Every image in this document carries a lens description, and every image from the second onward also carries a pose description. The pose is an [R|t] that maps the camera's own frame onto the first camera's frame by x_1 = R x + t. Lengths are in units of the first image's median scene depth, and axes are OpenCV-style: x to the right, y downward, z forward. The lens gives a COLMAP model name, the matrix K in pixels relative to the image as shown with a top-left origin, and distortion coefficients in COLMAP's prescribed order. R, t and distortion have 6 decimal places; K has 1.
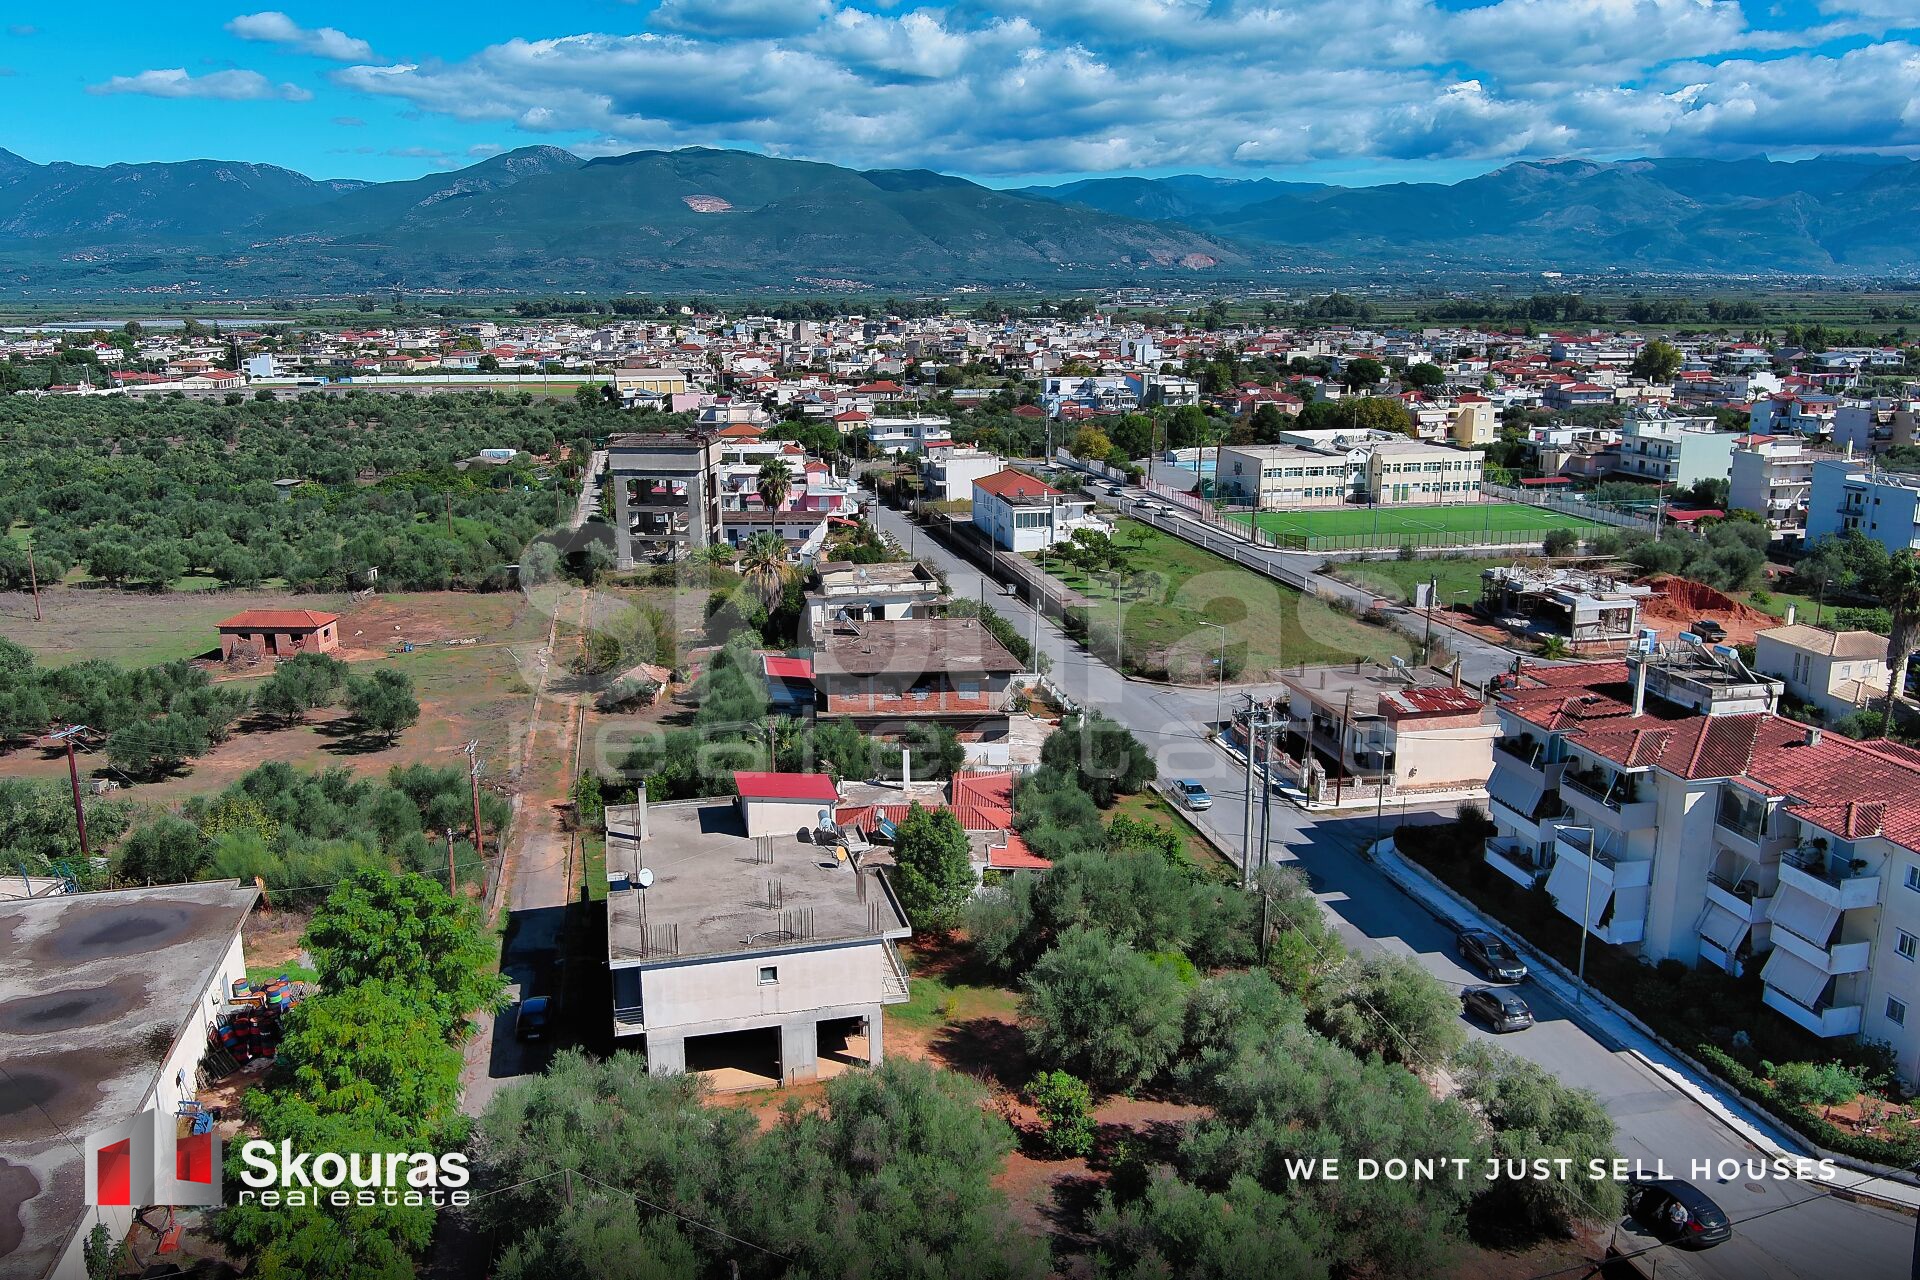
lens RADIAL K [[1478.4, 0, 950.9], [0, 1478.4, 642.5], [0, 0, 1]] dist [0.013379, -0.009599]
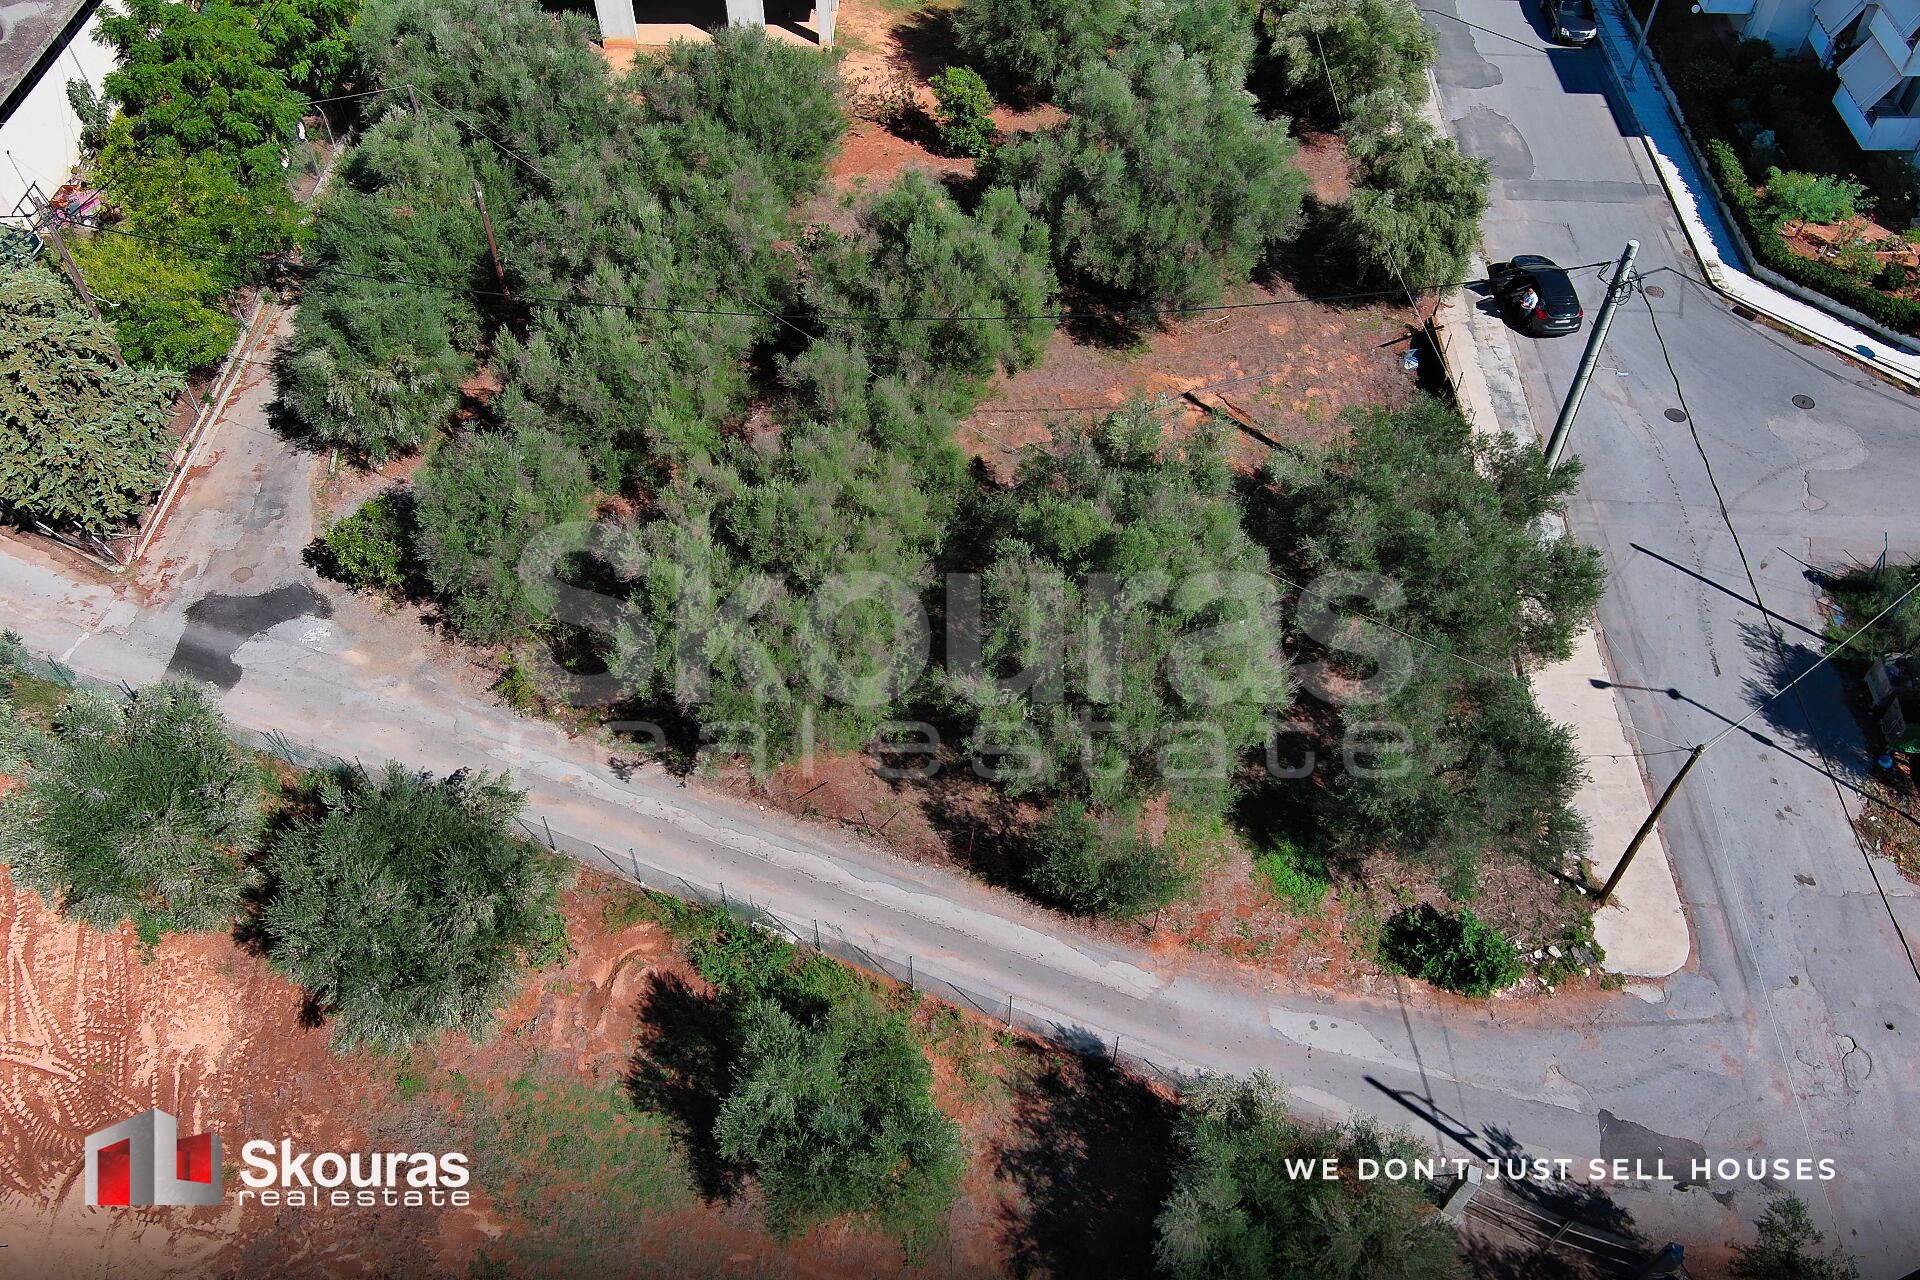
lens RADIAL K [[1478.4, 0, 962.9], [0, 1478.4, 640.4], [0, 0, 1]] dist [0.013379, -0.009599]
pose [[0.965480, 0.200020, -0.166857, 0.251429], [-0.060840, 0.796025, 0.602198, 0.002248], [0.253274, -0.571259, 0.780715, 0.020074]]
